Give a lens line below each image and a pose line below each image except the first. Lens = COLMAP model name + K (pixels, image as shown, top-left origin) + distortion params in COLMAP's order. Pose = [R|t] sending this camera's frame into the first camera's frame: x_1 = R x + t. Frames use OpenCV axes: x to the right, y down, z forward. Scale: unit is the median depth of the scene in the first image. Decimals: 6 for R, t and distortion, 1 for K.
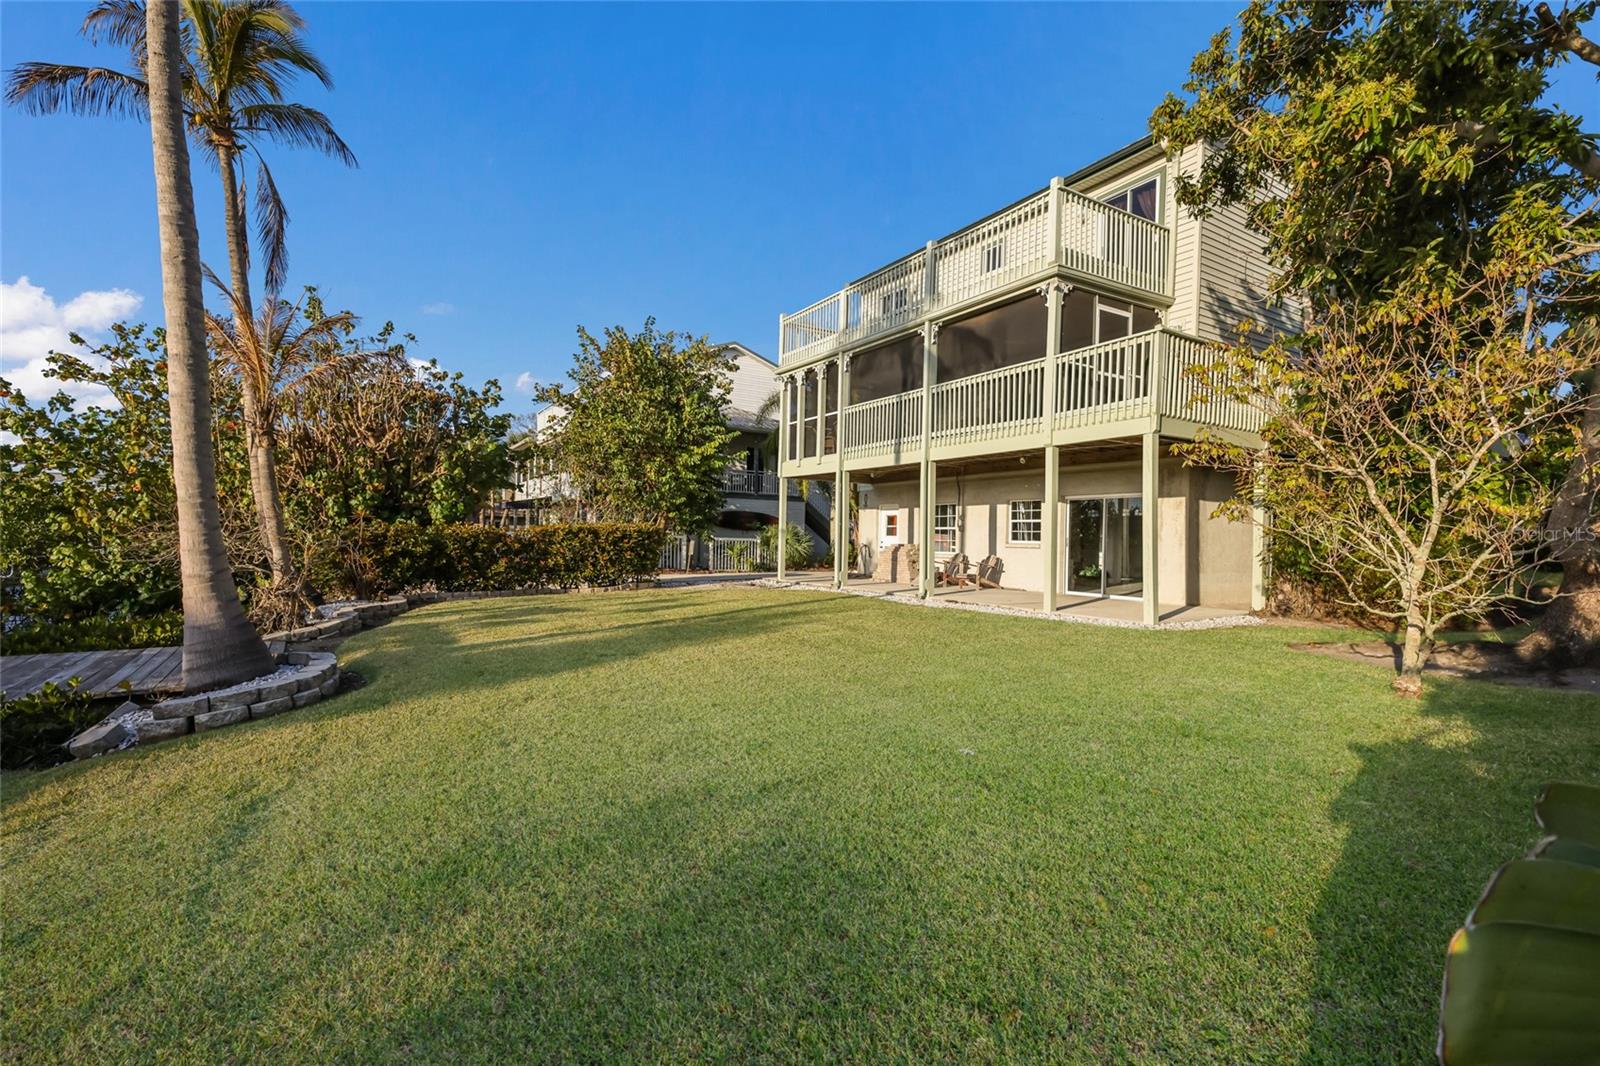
lens RADIAL K [[709.2, 0, 806.6], [0, 709.2, 537.1], [0, 0, 1]] dist [-0.003335, 0.001372]
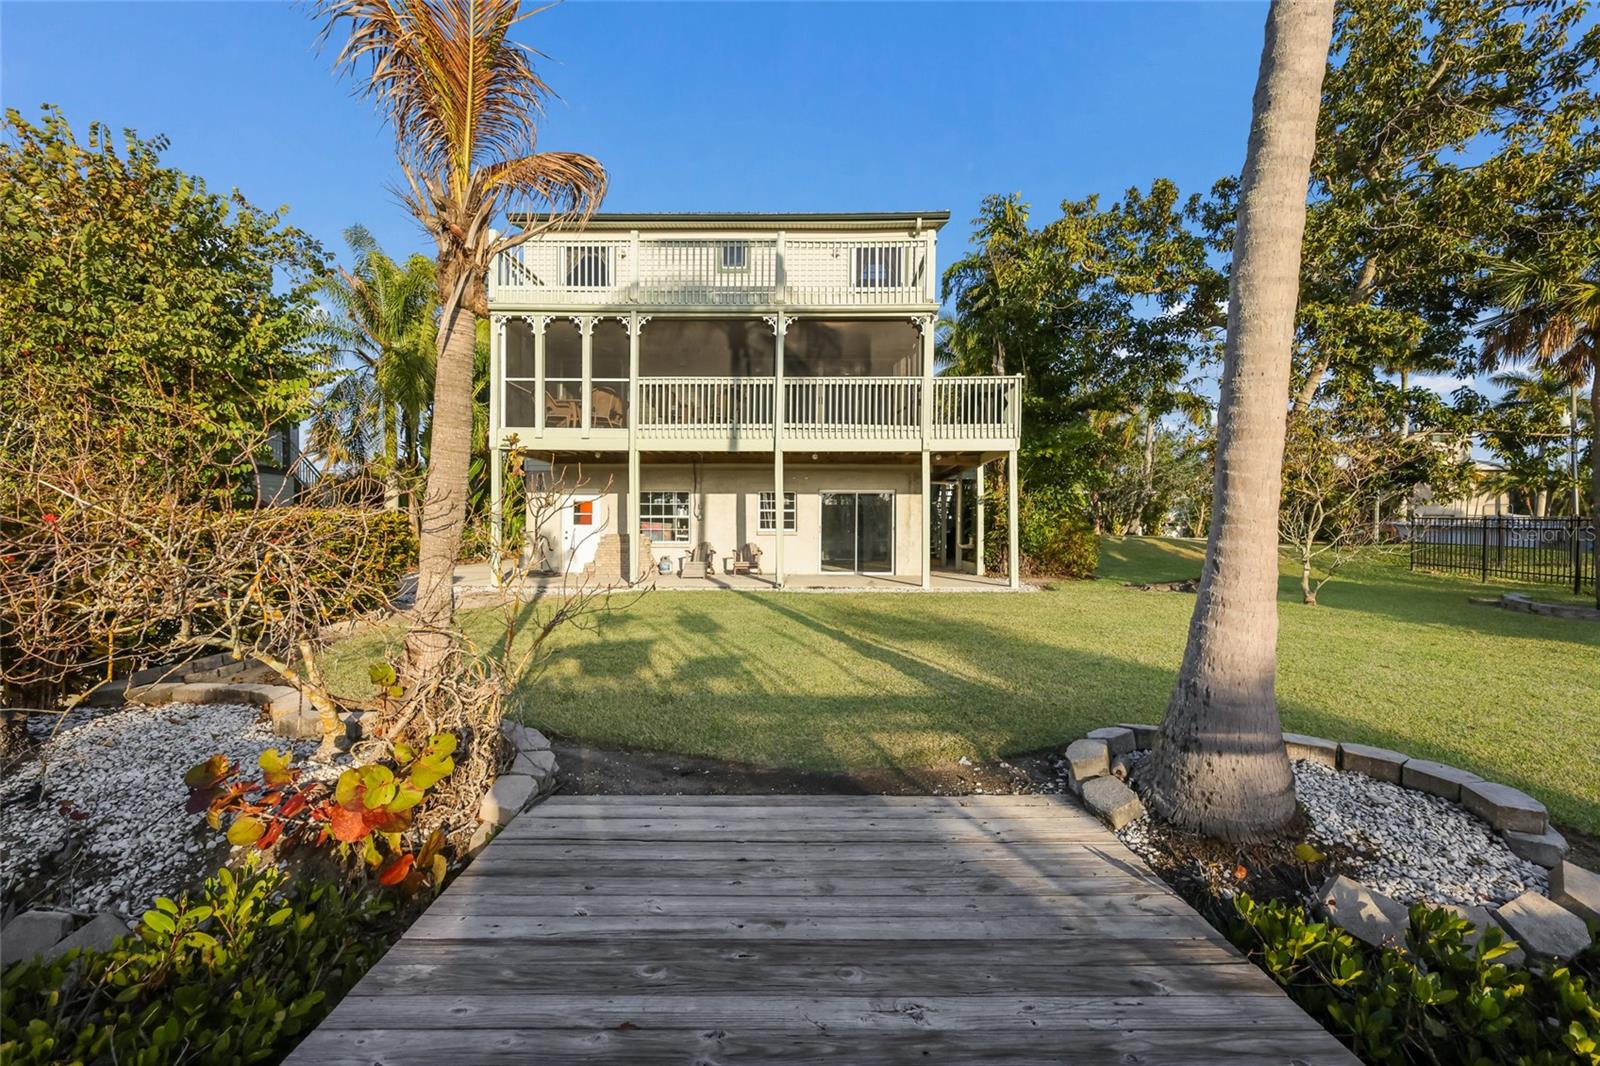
lens RADIAL K [[709.2, 0, 801.9], [0, 709.2, 540.4], [0, 0, 1]] dist [-0.003335, 0.001372]
pose [[0.573590, -0.018226, 0.818940, -0.644864], [0.003671, 0.999800, 0.019680, 0.001903], [-0.819134, -0.008282, 0.573542, 0.391091]]
